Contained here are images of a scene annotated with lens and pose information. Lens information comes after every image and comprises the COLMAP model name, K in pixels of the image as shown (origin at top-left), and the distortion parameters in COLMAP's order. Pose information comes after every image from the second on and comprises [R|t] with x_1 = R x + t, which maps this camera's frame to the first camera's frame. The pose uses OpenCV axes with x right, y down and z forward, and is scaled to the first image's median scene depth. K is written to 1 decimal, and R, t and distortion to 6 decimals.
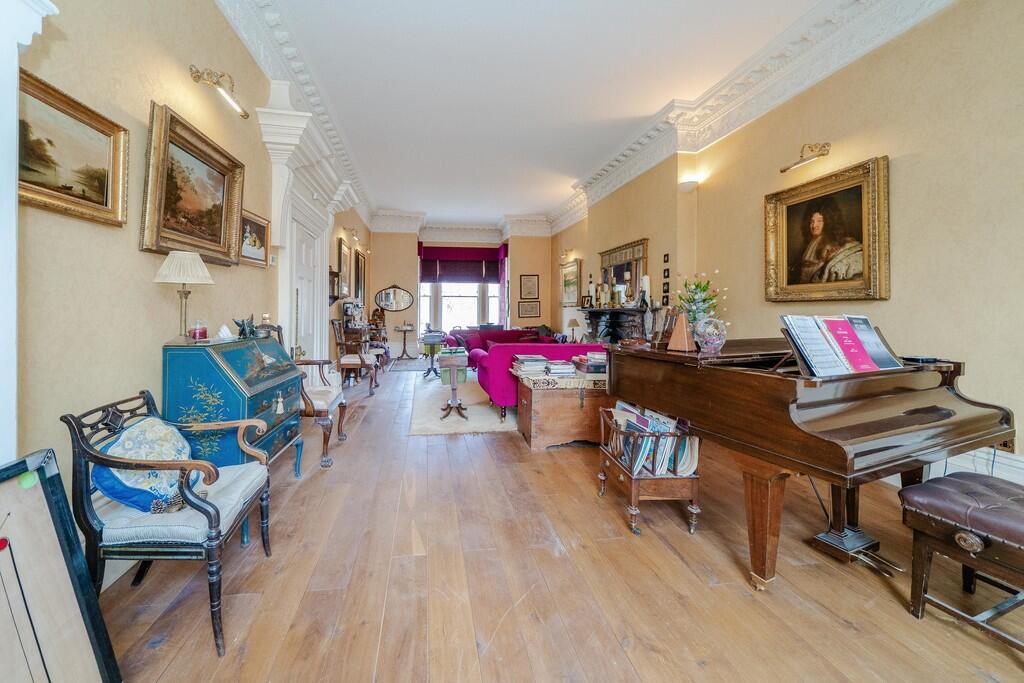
lens RADIAL K [[359.2, 0, 510.8], [0, 359.2, 303.4], [0, 0, 1]] dist [0.000194, 0.000027]
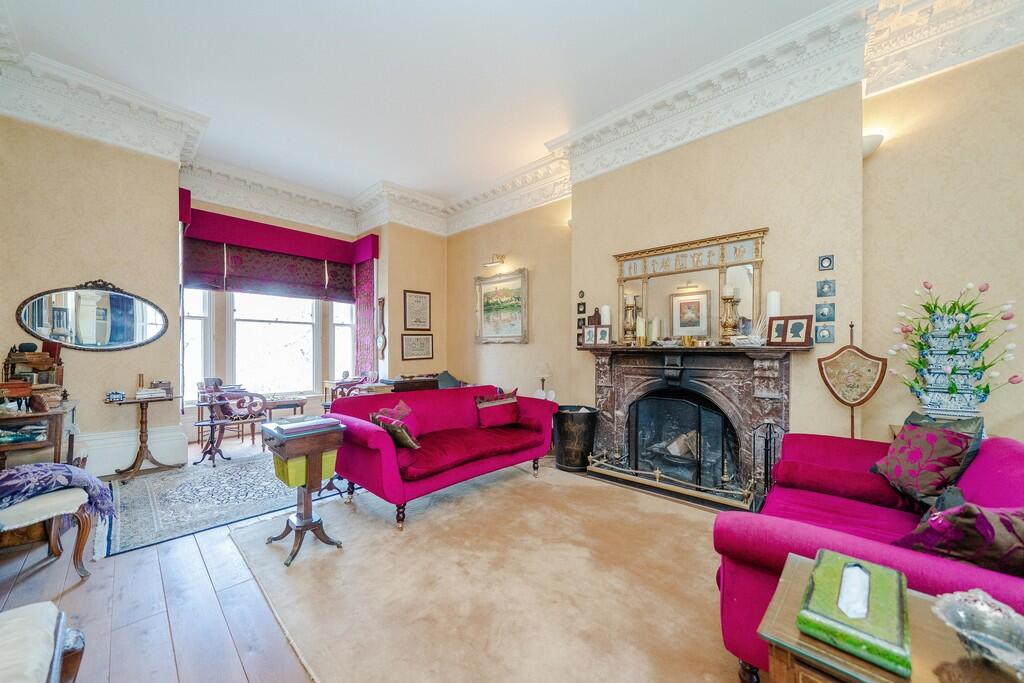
lens RADIAL K [[359.9, 0, 514.7], [0, 359.9, 346.9], [0, 0, 1]] dist [0.001557, 0.000166]
pose [[0.825325, 0.001827, 0.564655, -0.185534], [-0.012430, 0.999811, 0.014934, 0.005921], [-0.564521, -0.019344, 0.825192, 0.453161]]
